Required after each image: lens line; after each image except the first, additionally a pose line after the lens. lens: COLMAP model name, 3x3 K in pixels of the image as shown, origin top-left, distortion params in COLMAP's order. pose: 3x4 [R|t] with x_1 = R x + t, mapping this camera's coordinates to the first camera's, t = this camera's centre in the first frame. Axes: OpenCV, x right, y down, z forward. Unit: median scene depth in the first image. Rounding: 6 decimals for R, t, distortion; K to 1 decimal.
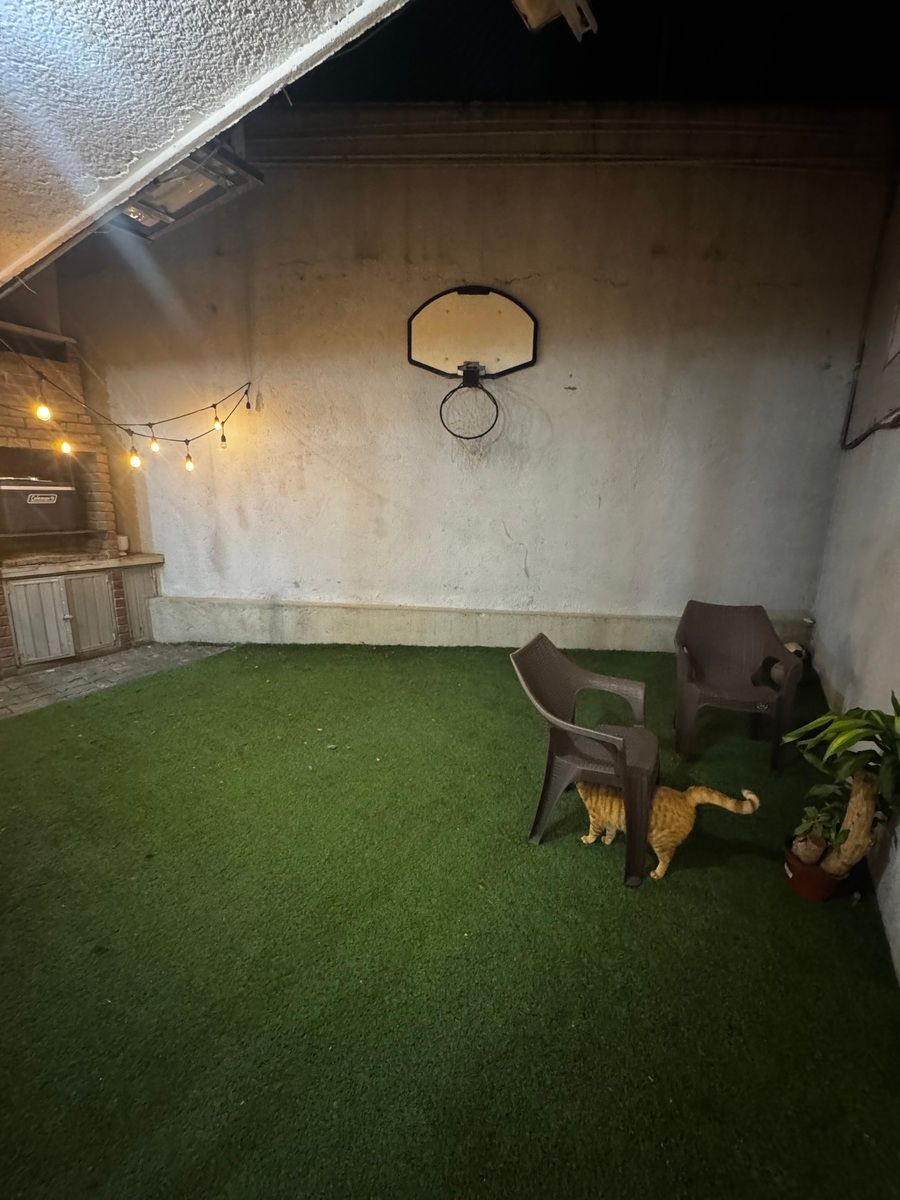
lens RADIAL K [[479.1, 0, 450.3], [0, 479.1, 601.3], [0, 0, 1]] dist [-0.002478, -0.000047]
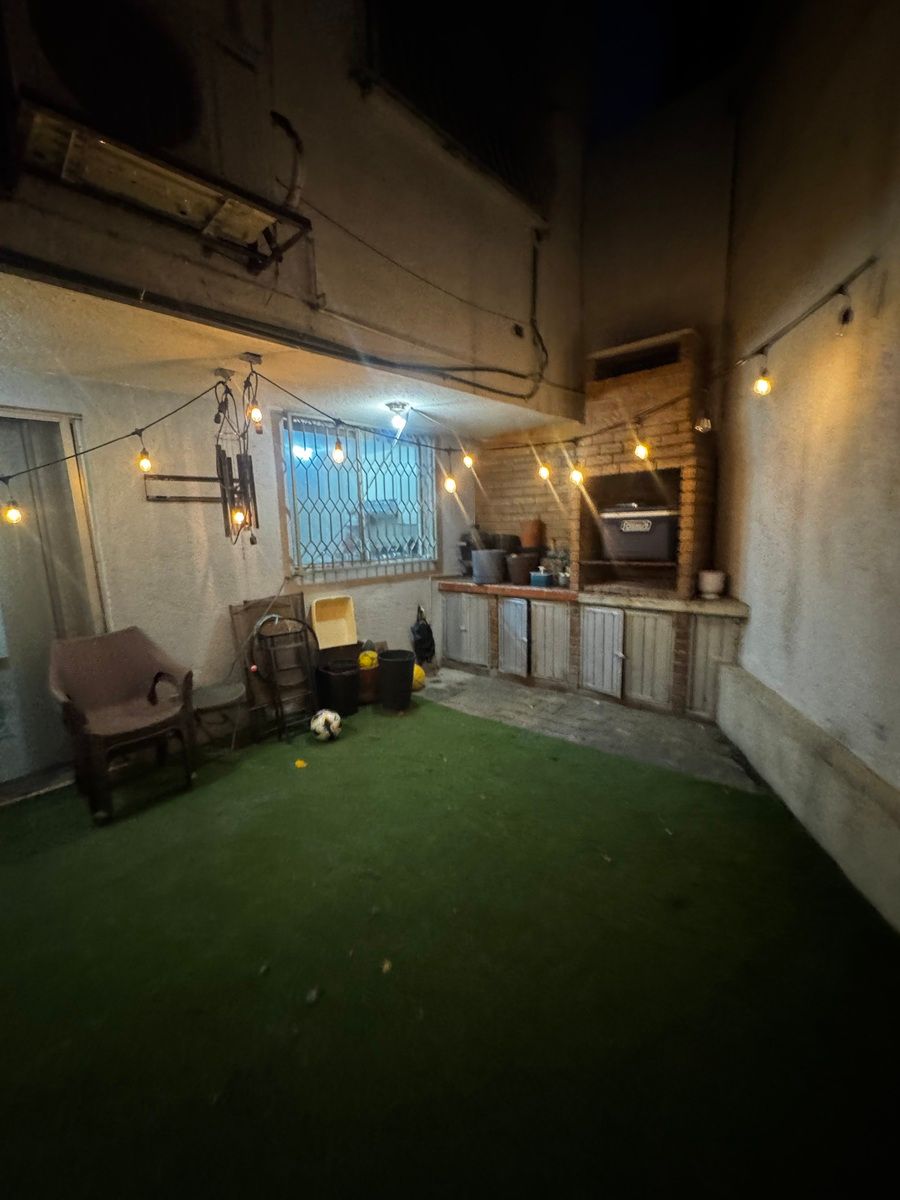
lens RADIAL K [[479.1, 0, 451.9], [0, 479.1, 601.6], [0, 0, 1]] dist [-0.002478, -0.000047]
pose [[-0.154286, 0.139580, -0.978117, 0.124567], [-0.185714, 0.968228, 0.167463, -0.157860], [0.970415, 0.207488, -0.123462, 0.778318]]
